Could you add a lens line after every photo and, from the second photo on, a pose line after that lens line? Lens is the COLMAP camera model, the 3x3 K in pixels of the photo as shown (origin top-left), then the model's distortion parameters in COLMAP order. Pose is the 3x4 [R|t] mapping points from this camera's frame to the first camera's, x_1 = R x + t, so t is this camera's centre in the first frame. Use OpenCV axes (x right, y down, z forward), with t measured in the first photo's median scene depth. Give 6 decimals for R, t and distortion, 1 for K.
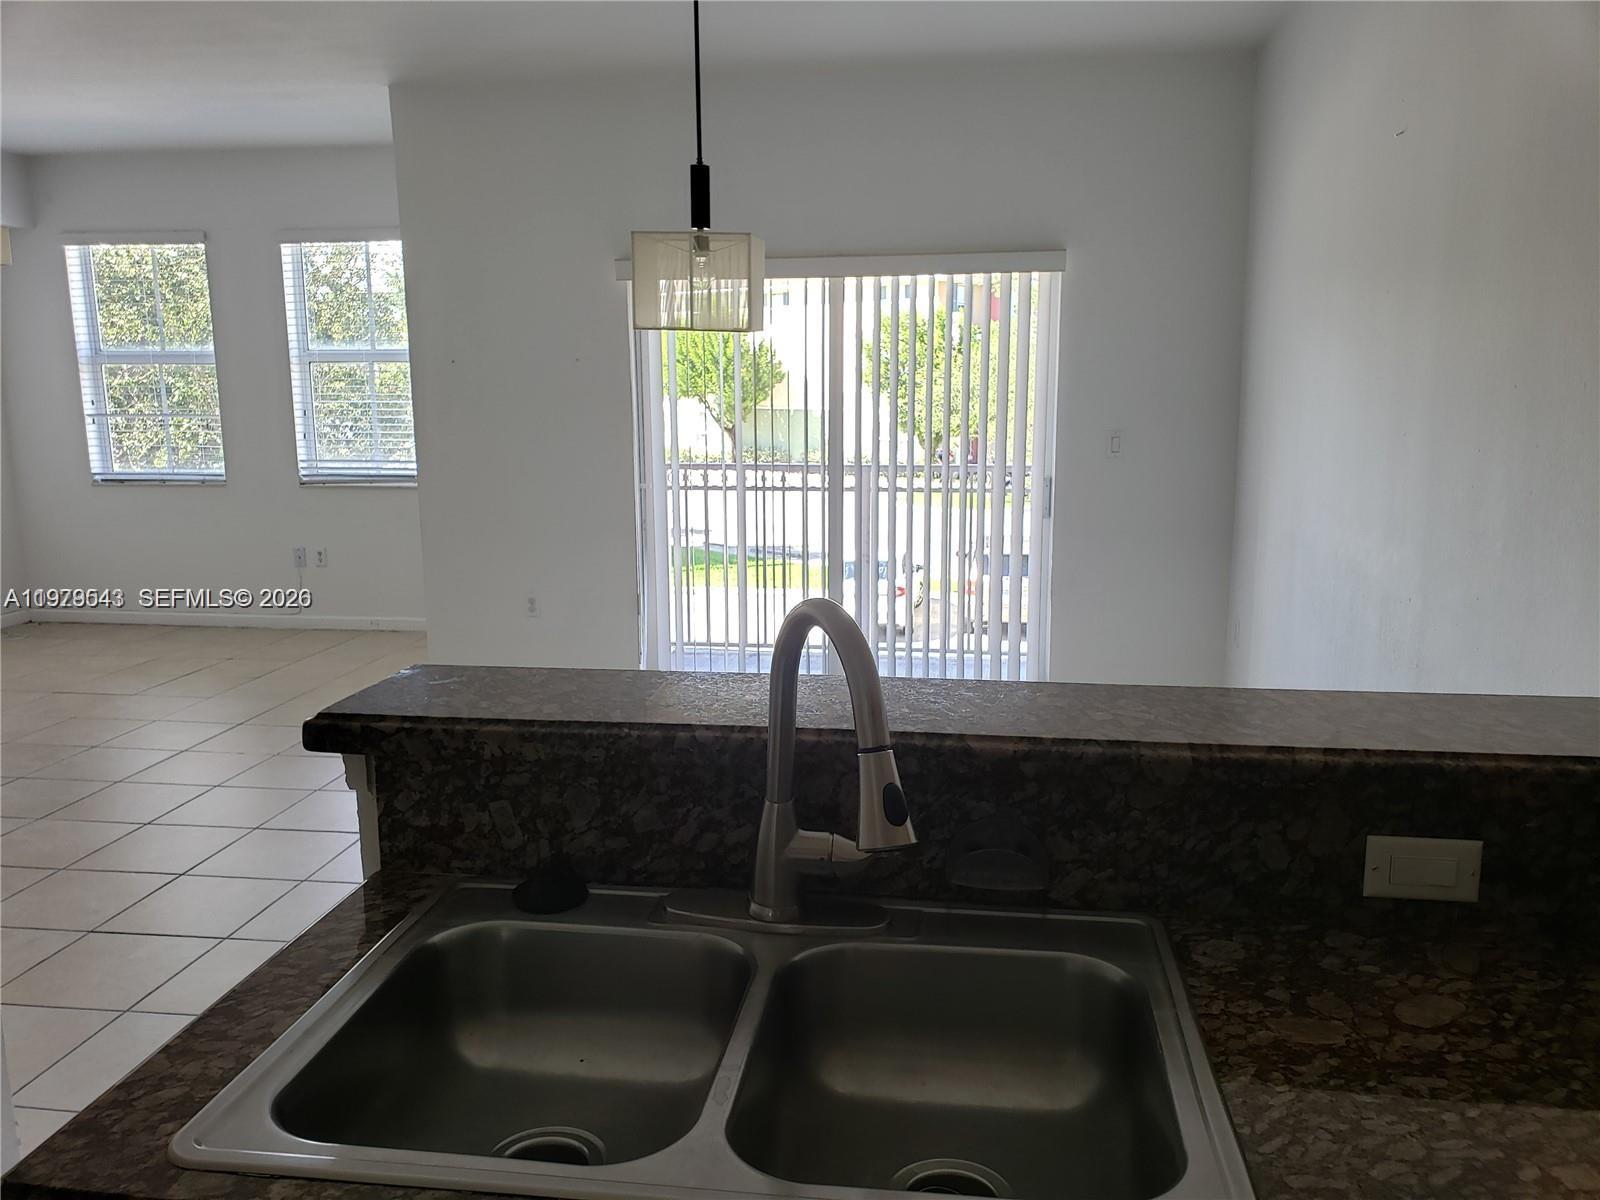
lens RADIAL K [[1230.0, 0, 783.7], [0, 1230.0, 599.0], [0, 0, 1]] dist [0.026857, -0.016457]
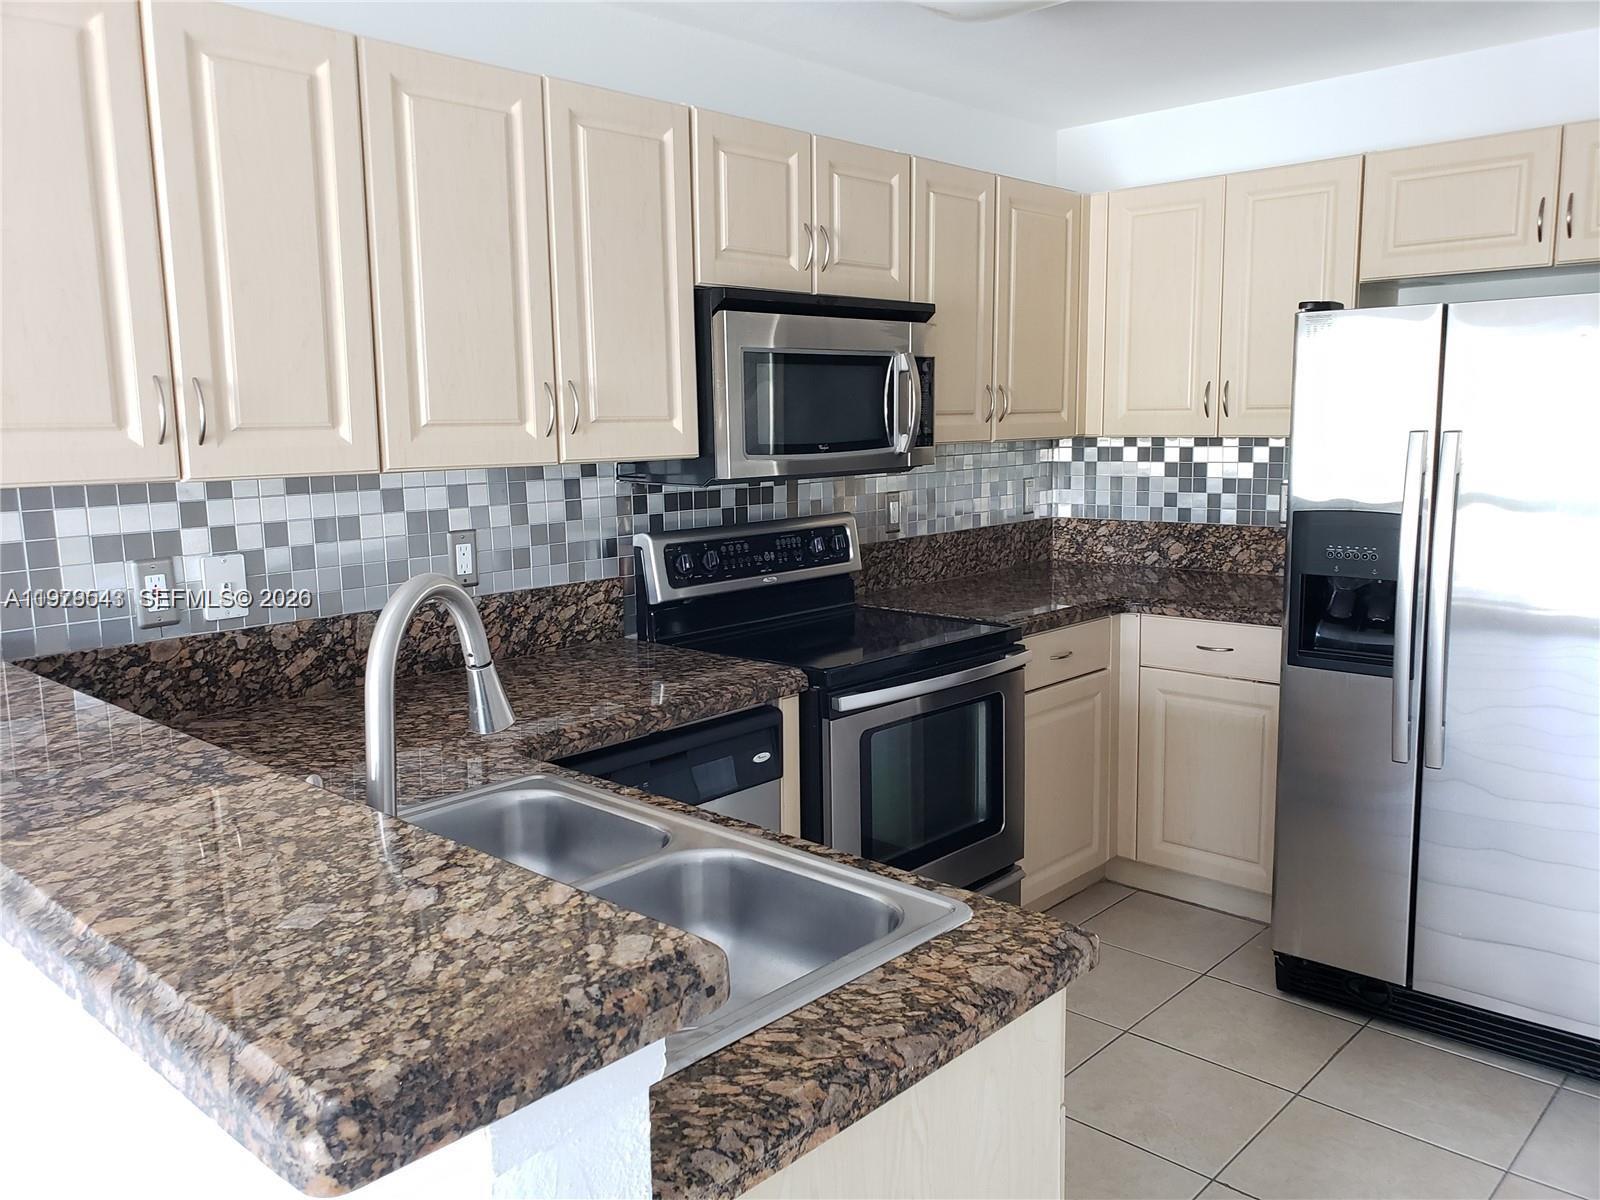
lens RADIAL K [[1230.0, 0, 795.4], [0, 1230.0, 591.1], [0, 0, 1]] dist [0.026857, -0.016457]
pose [[-0.820704, -0.064627, 0.567687, -0.301855], [0.119812, 0.952024, 0.281594, -0.089771], [-0.558651, 0.299121, -0.773586, 0.570254]]
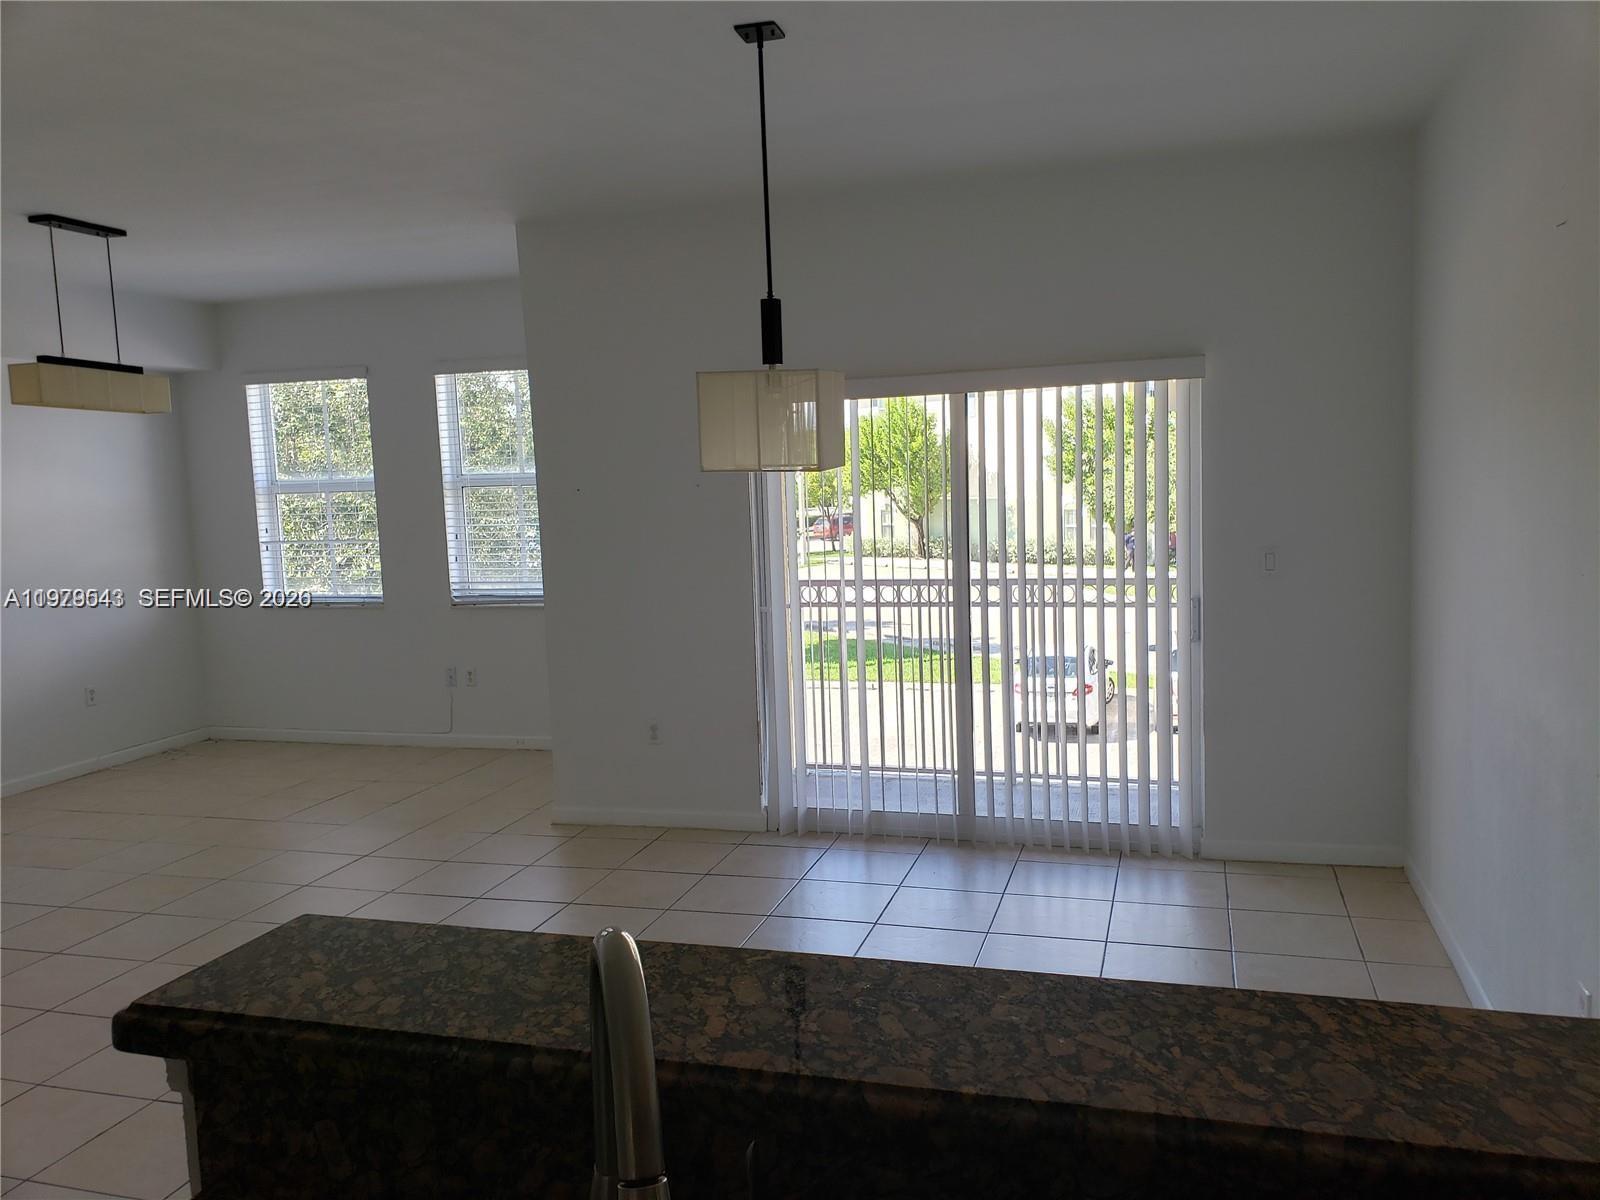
lens RADIAL K [[1230.0, 0, 792.6], [0, 1230.0, 587.5], [0, 0, 1]] dist [0.026857, -0.016457]
pose [[0.988797, -0.015487, -0.148462, 0.086811], [0.003289, 0.996622, -0.082058, -0.051313], [0.149231, 0.080650, 0.985508, 0.082970]]
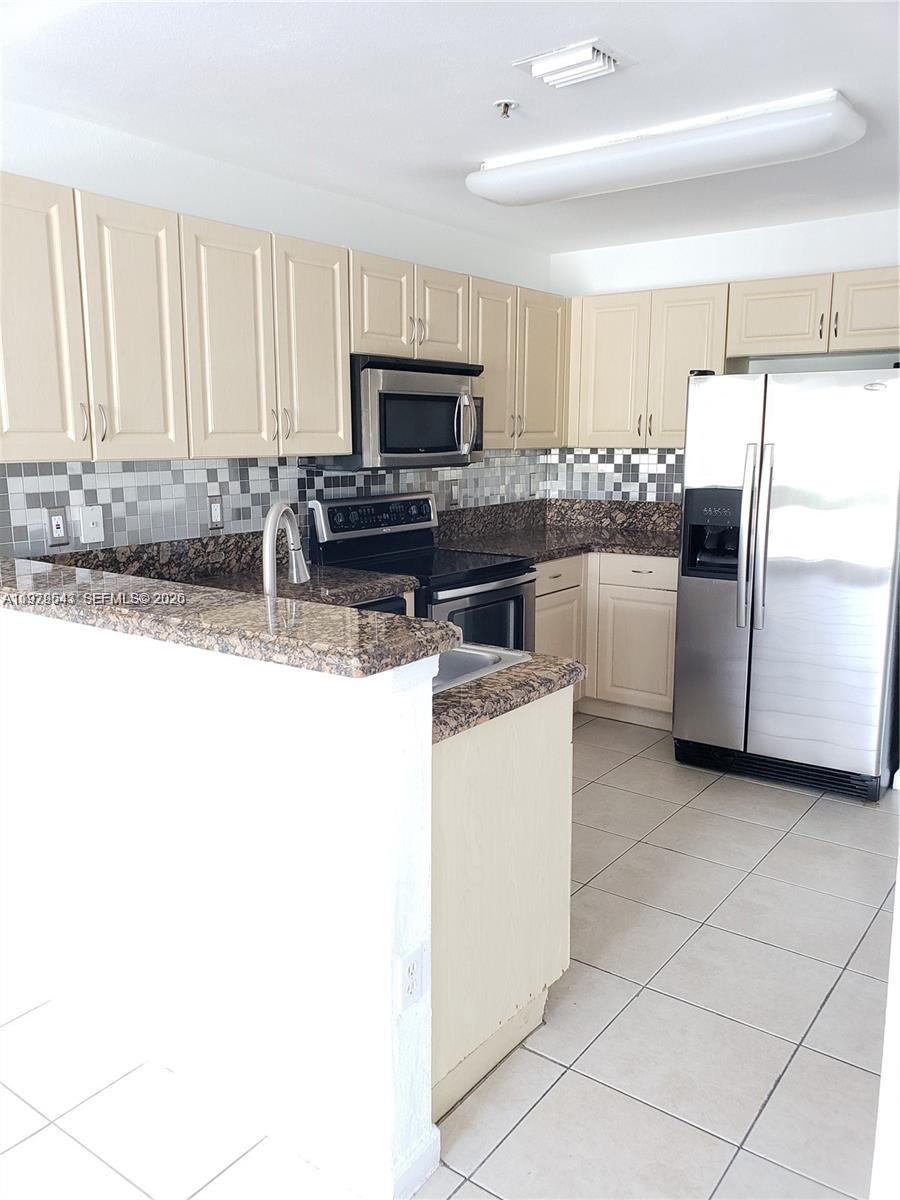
lens RADIAL K [[922.5, 0, 457.0], [0, 922.5, 604.9], [0, 0, 1]] dist [0.026857, -0.016457]
pose [[-0.885114, -0.081877, 0.458116, -0.371341], [0.086215, 0.938512, 0.334309, -0.127142], [-0.457319, 0.335398, -0.823631, 0.785908]]
